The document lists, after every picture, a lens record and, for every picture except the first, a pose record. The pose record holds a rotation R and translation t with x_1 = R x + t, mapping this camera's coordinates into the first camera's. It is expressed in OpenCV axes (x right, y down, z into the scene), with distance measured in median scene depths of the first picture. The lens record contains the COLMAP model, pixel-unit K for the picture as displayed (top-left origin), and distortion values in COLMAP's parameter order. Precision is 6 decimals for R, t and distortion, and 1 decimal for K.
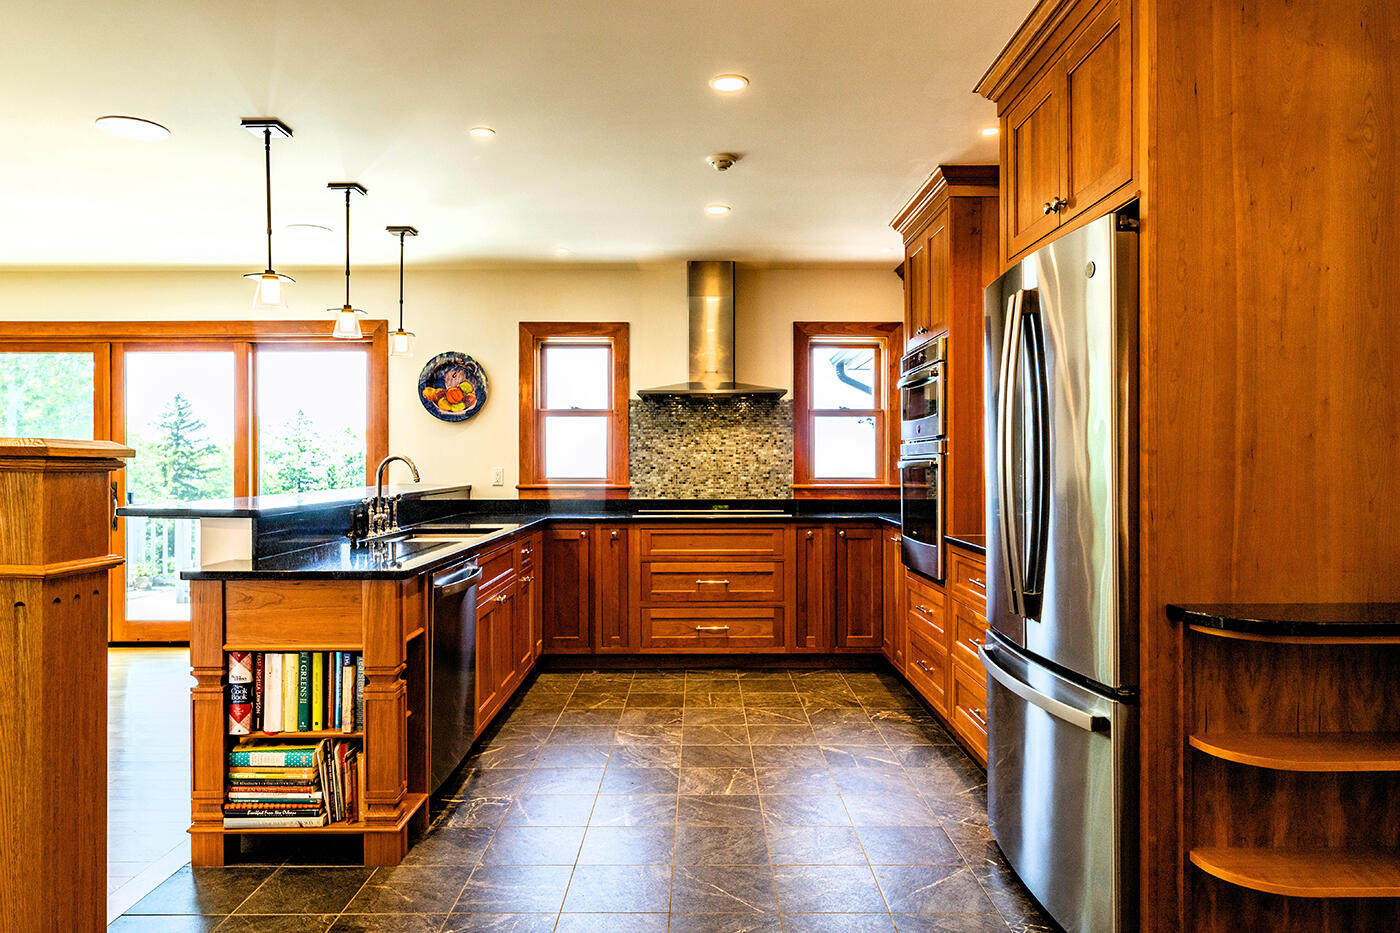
lens RADIAL K [[934.6, 0, 730.1], [0, 934.6, 467.7], [0, 0, 1]] dist [-0.000992, 0.000146]
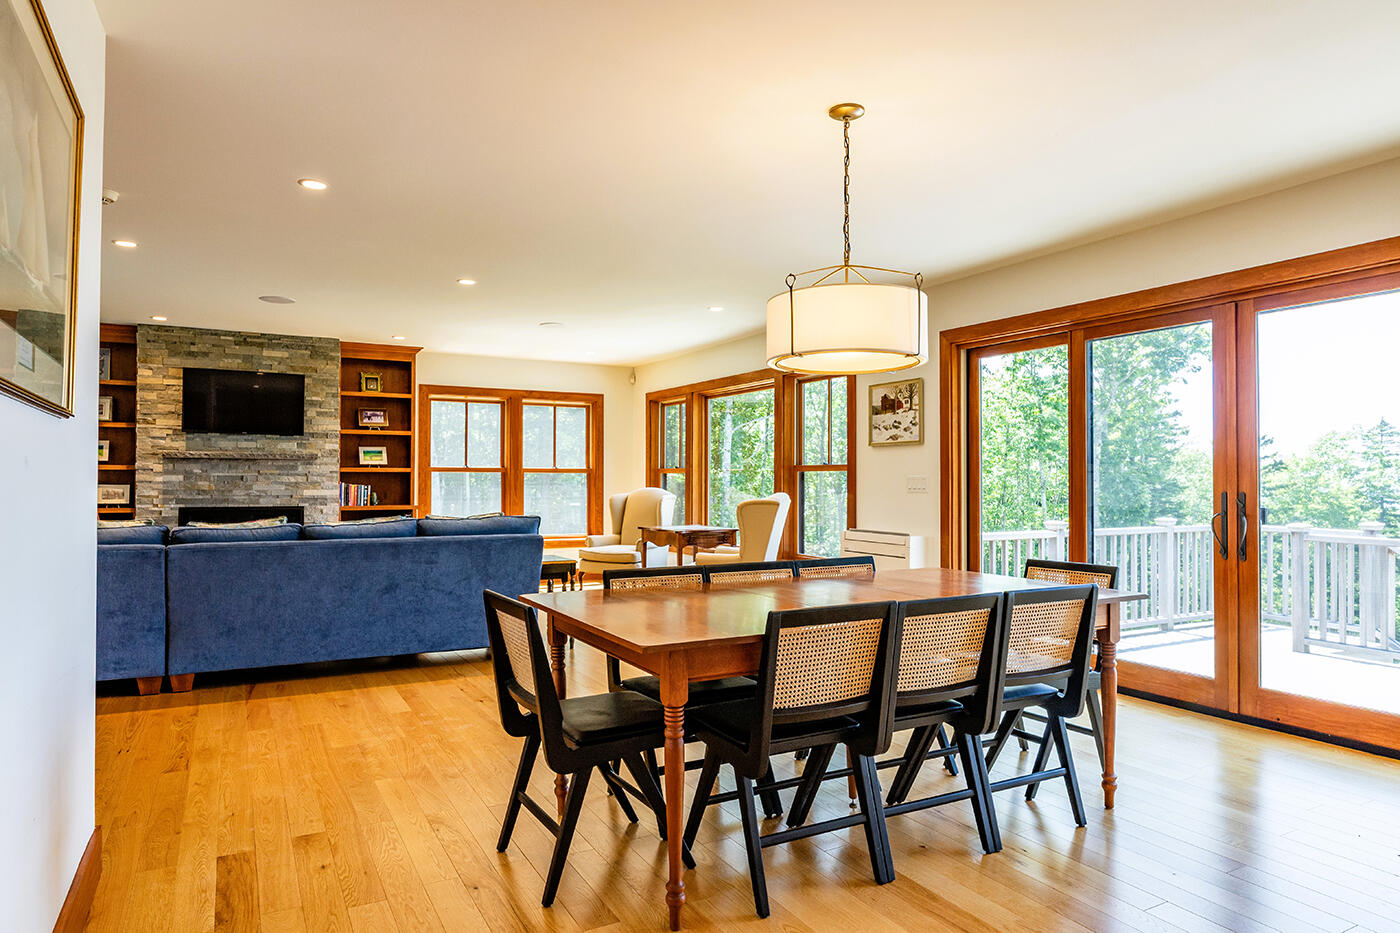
lens RADIAL K [[870.0, 0, 674.1], [0, 870.0, 464.8], [0, 0, 1]] dist [-0.003204, -0.000460]
pose [[0.448040, -0.016426, -0.893863, -0.283166], [-0.005253, 0.999766, -0.021005, 0.011073], [0.893998, 0.014106, 0.447849, 0.339066]]
